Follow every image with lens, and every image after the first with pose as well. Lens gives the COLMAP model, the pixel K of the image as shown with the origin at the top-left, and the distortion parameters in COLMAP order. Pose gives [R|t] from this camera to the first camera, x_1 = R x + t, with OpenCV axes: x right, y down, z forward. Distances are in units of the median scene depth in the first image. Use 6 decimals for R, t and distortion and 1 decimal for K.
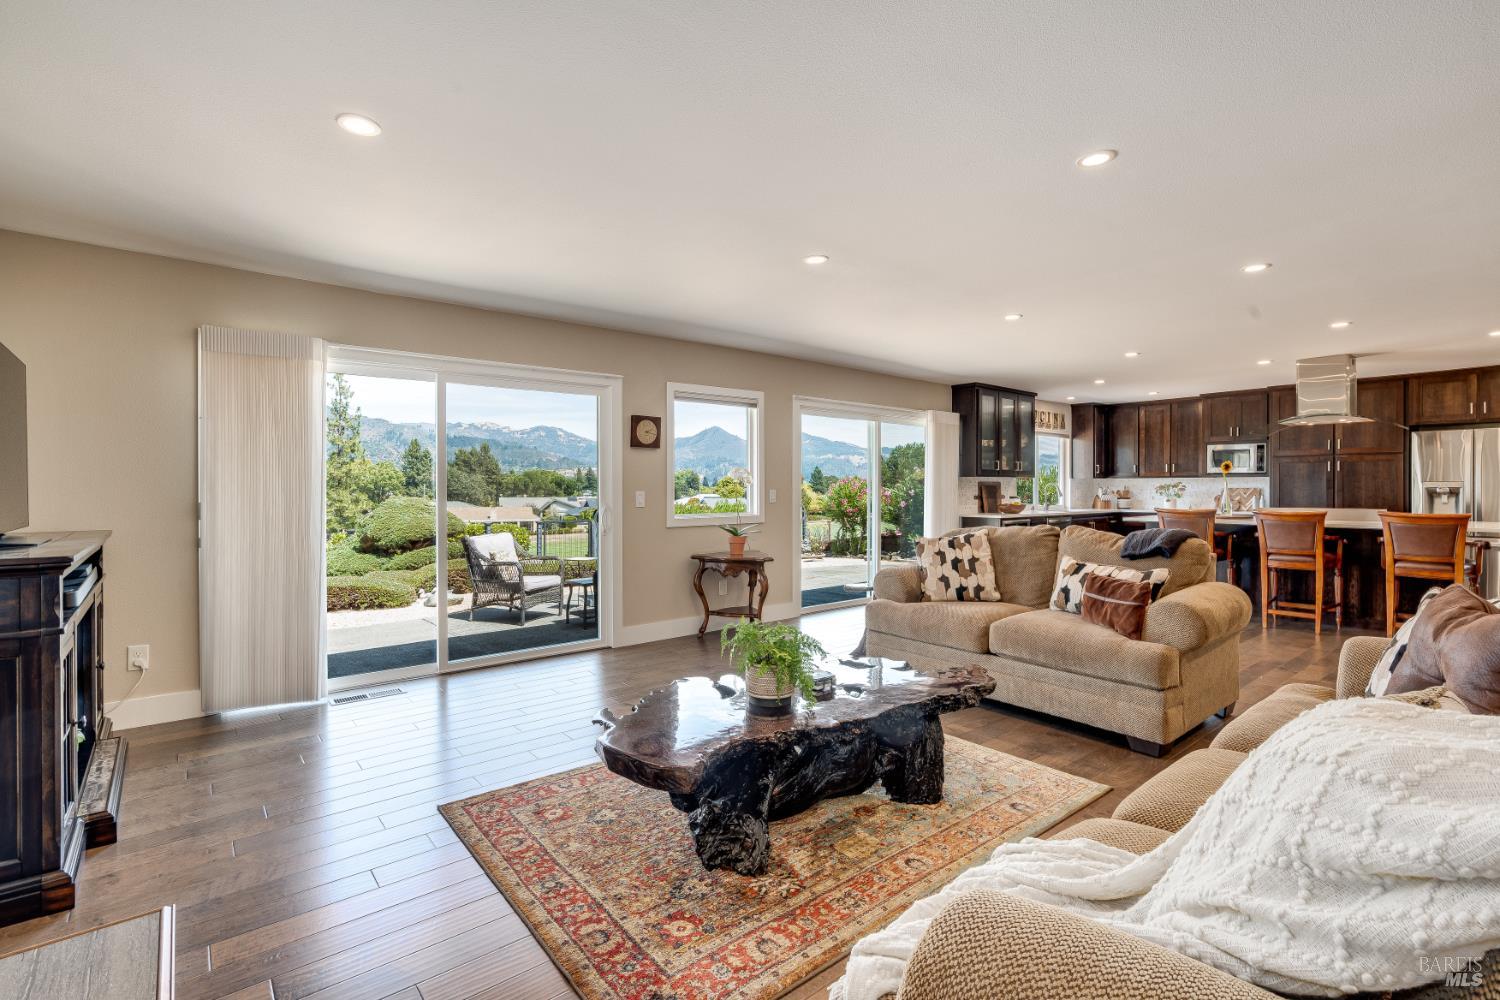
lens RADIAL K [[692.1, 0, 753.8], [0, 692.1, 488.8], [0, 0, 1]] dist [-0.001842, 0.000528]
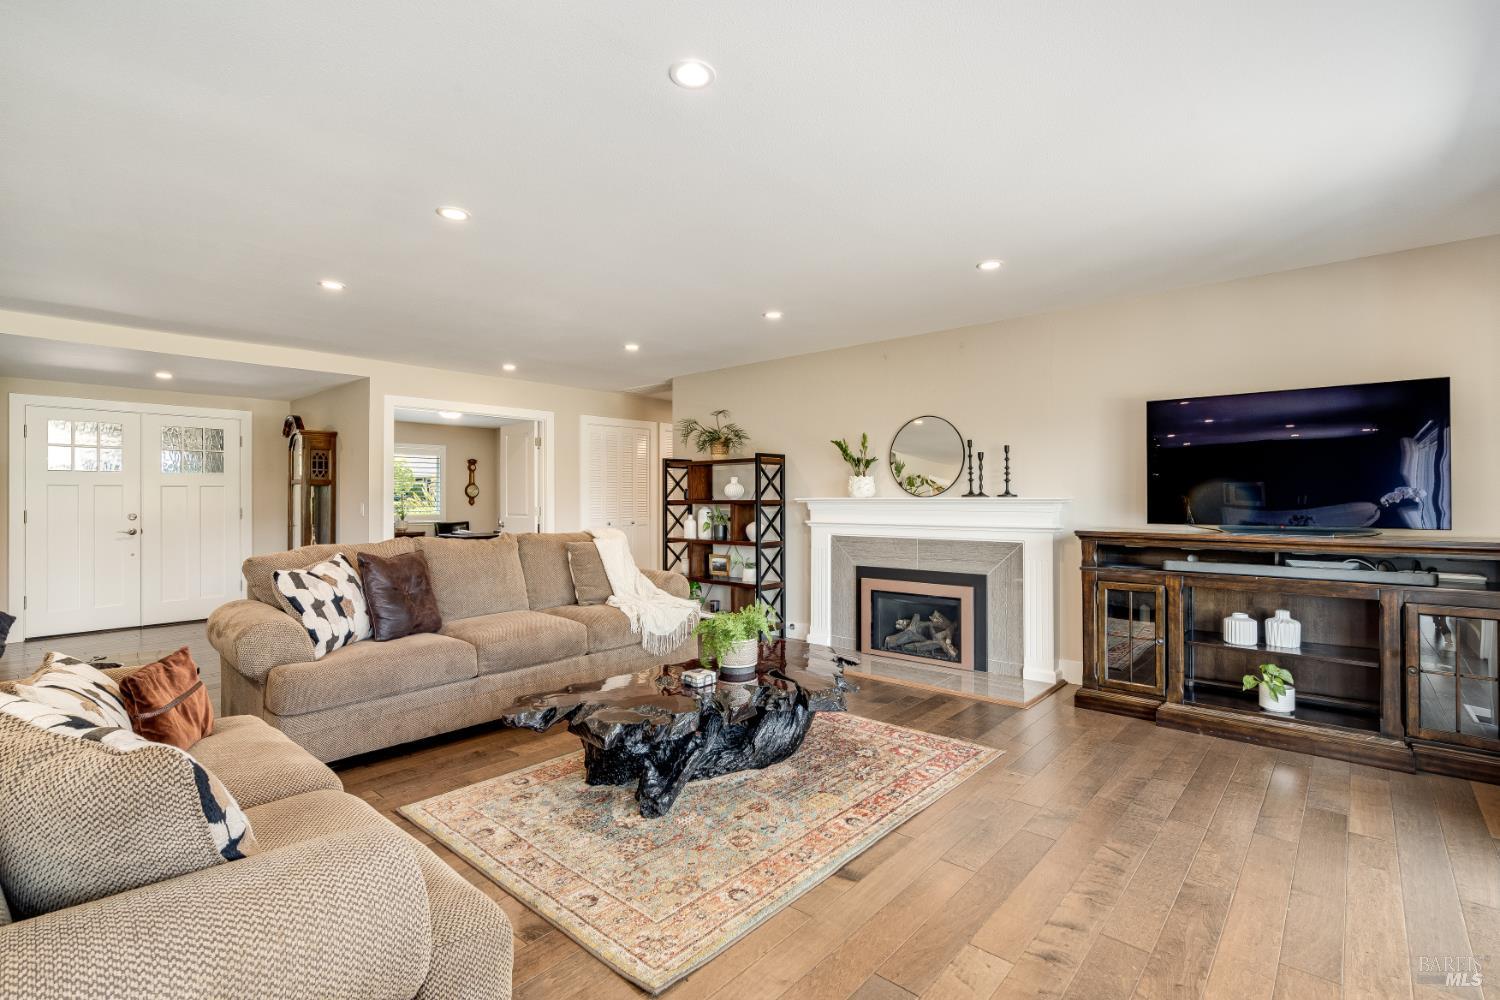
lens RADIAL K [[689.1, 0, 753.9], [0, 689.1, 496.1], [0, 0, 1]] dist [-0.001772, -0.000010]
pose [[-0.988057, 0.005726, -0.153984, 0.057882], [0.006168, 0.999978, -0.002393, -0.000541], [0.153967, -0.003315, -0.988071, 0.701521]]
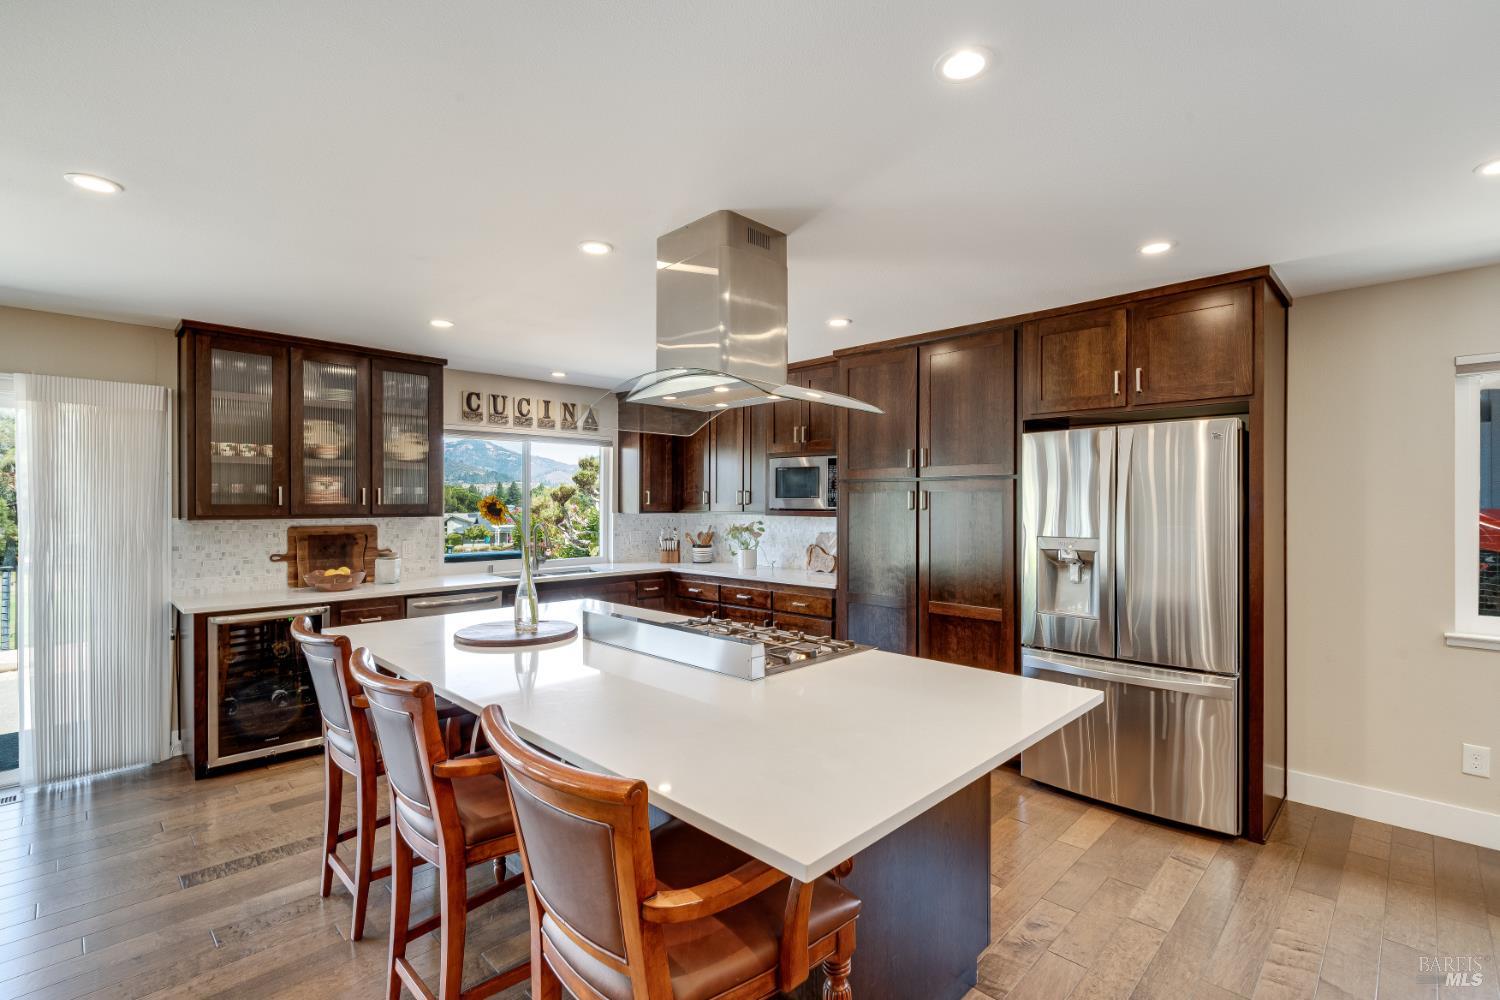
lens RADIAL K [[683.9, 0, 756.6], [0, 683.9, 501.6], [0, 0, 1]] dist [-0.000152, 0.000806]
pose [[0.994951, 0.002392, 0.100330, 0.650545], [-0.002061, 0.999992, -0.003404, -0.028897], [-0.100337, 0.003180, 0.994948, 0.489358]]
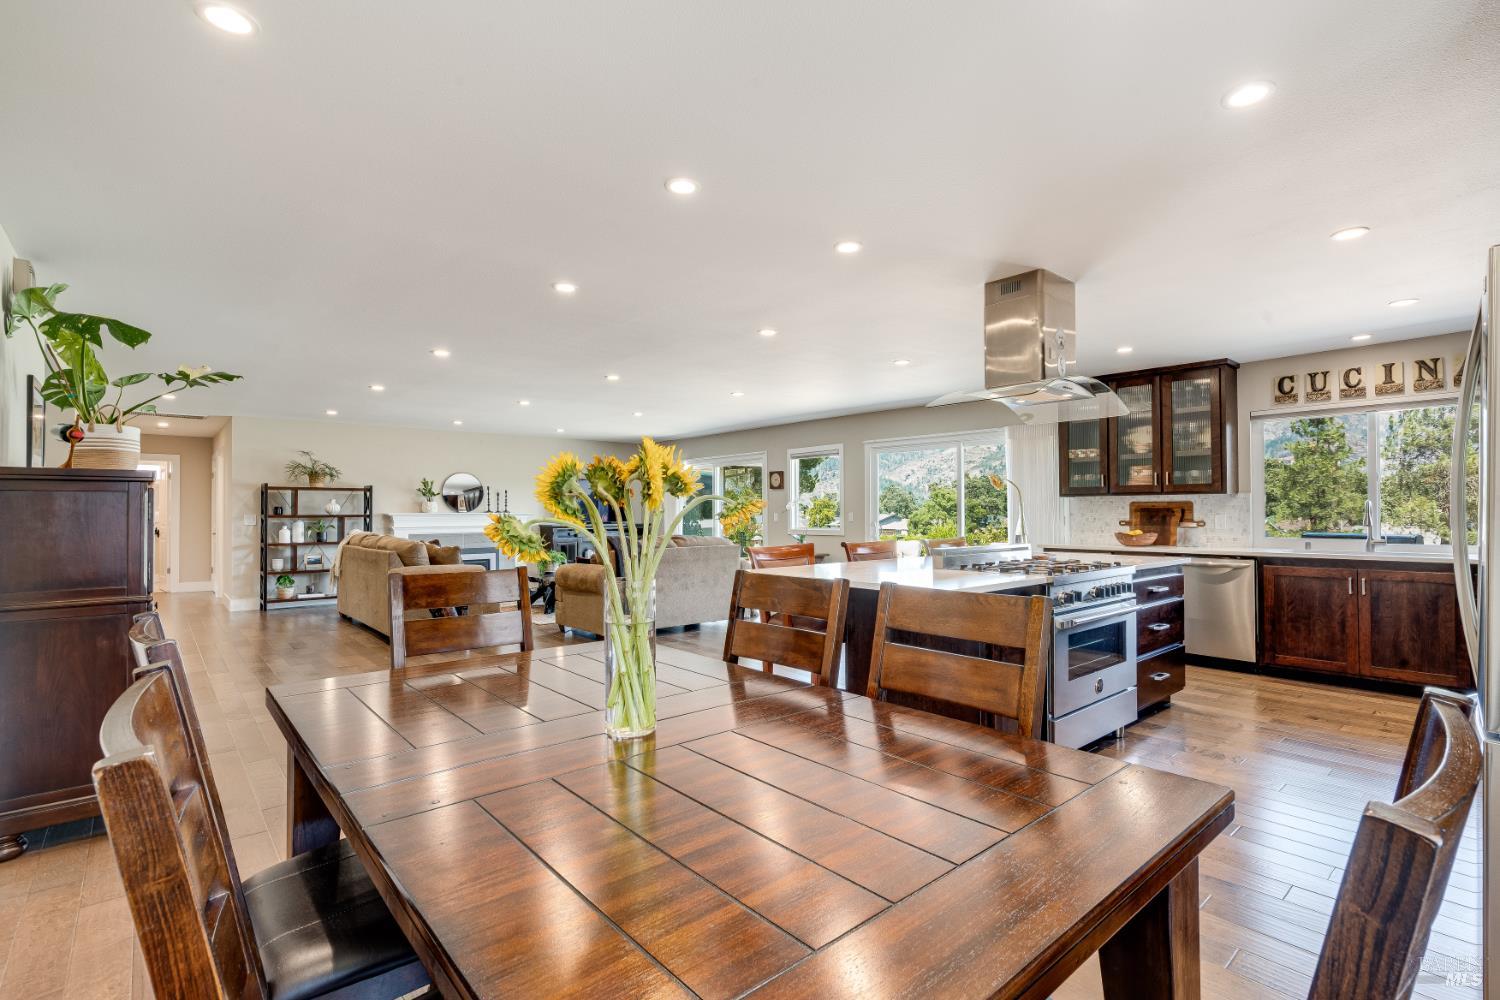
lens RADIAL K [[698.3, 0, 750.0], [0, 698.3, 500.0], [0, 0, 1]] dist [-0.001545, -0.000781]
pose [[0.018630, -0.014458, -0.999722, 1.122027], [0.003433, 0.999890, -0.014396, -0.003094], [0.999821, -0.003164, 0.018678, 0.609973]]
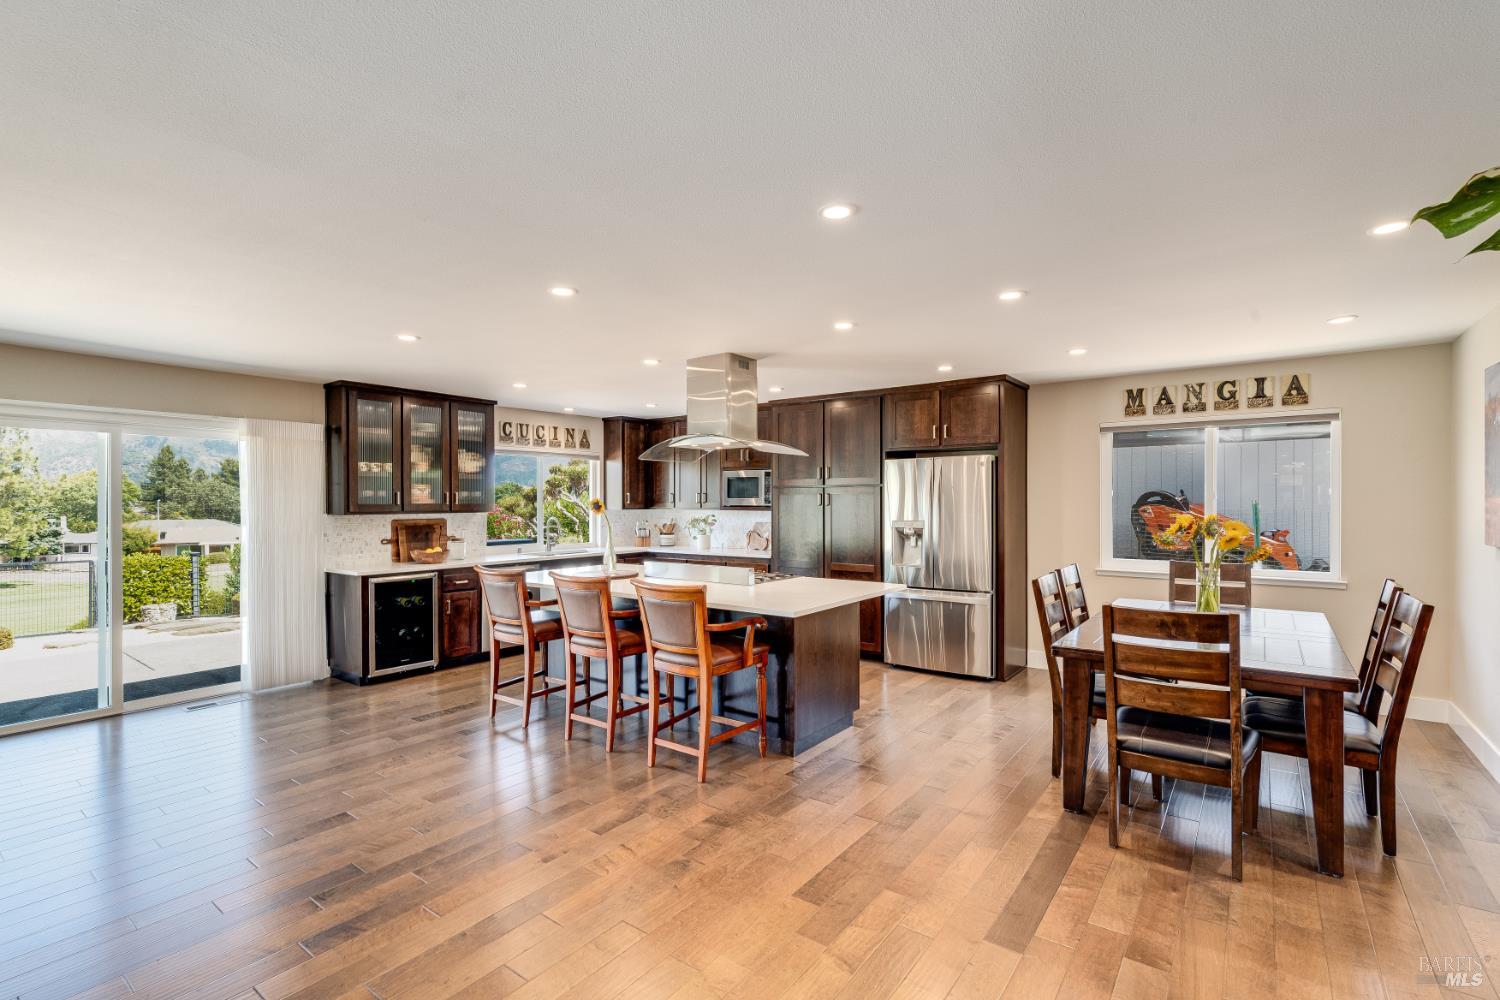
lens RADIAL K [[683.9, 0, 756.6], [0, 683.9, 501.6], [0, 0, 1]] dist [-0.000152, 0.000806]
pose [[0.971505, -0.002159, 0.237009, 0.554647], [0.002416, 0.999997, -0.000796, -0.028975], [-0.237007, 0.001346, 0.971507, 0.224022]]
